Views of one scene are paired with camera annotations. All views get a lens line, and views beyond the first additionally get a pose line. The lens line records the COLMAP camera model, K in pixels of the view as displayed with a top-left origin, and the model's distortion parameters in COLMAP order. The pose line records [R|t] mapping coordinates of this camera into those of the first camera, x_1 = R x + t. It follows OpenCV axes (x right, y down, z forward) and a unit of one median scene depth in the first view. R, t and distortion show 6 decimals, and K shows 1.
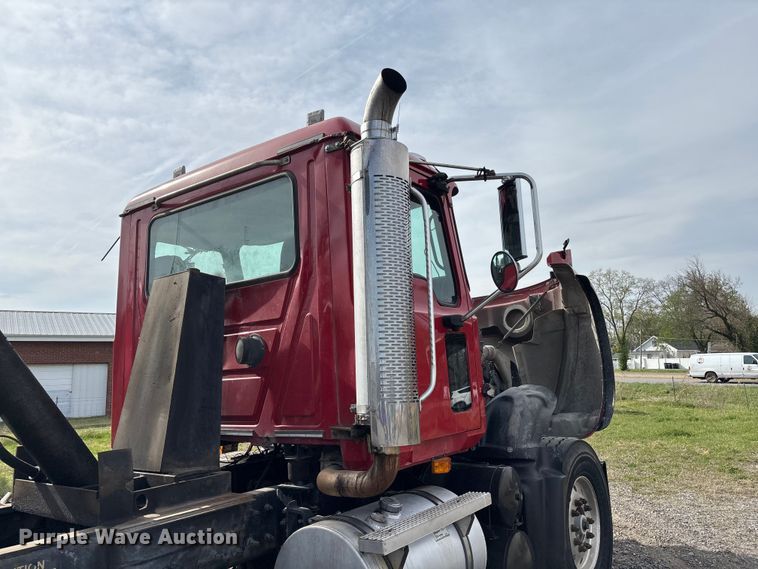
lens RADIAL K [[568.9, 0, 376.8], [0, 568.9, 286.9], [0, 0, 1]] dist [0.053627, -0.066835]
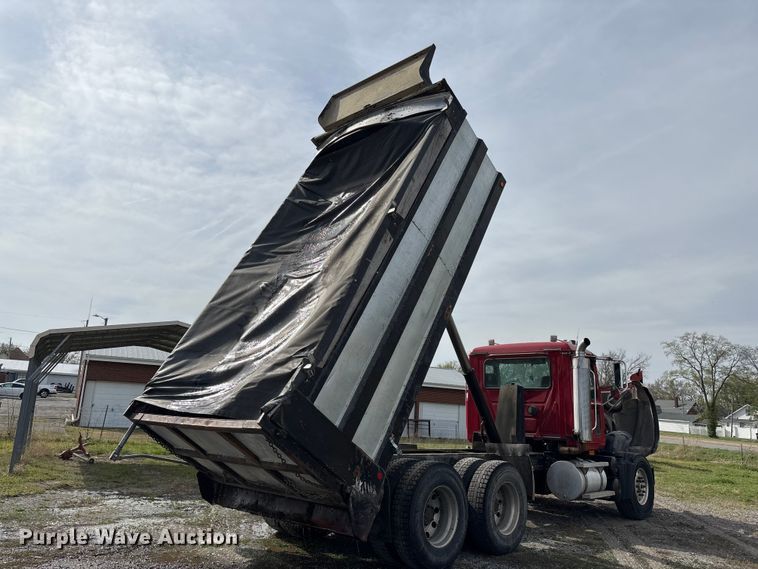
lens RADIAL K [[568.9, 0, 376.8], [0, 568.9, 286.9], [0, 0, 1]] dist [0.053627, -0.066835]
pose [[0.989413, 0.054373, -0.134560, -0.511993], [-0.063769, 0.995745, -0.066531, -0.232774], [0.130370, 0.074407, 0.988669, -1.754369]]
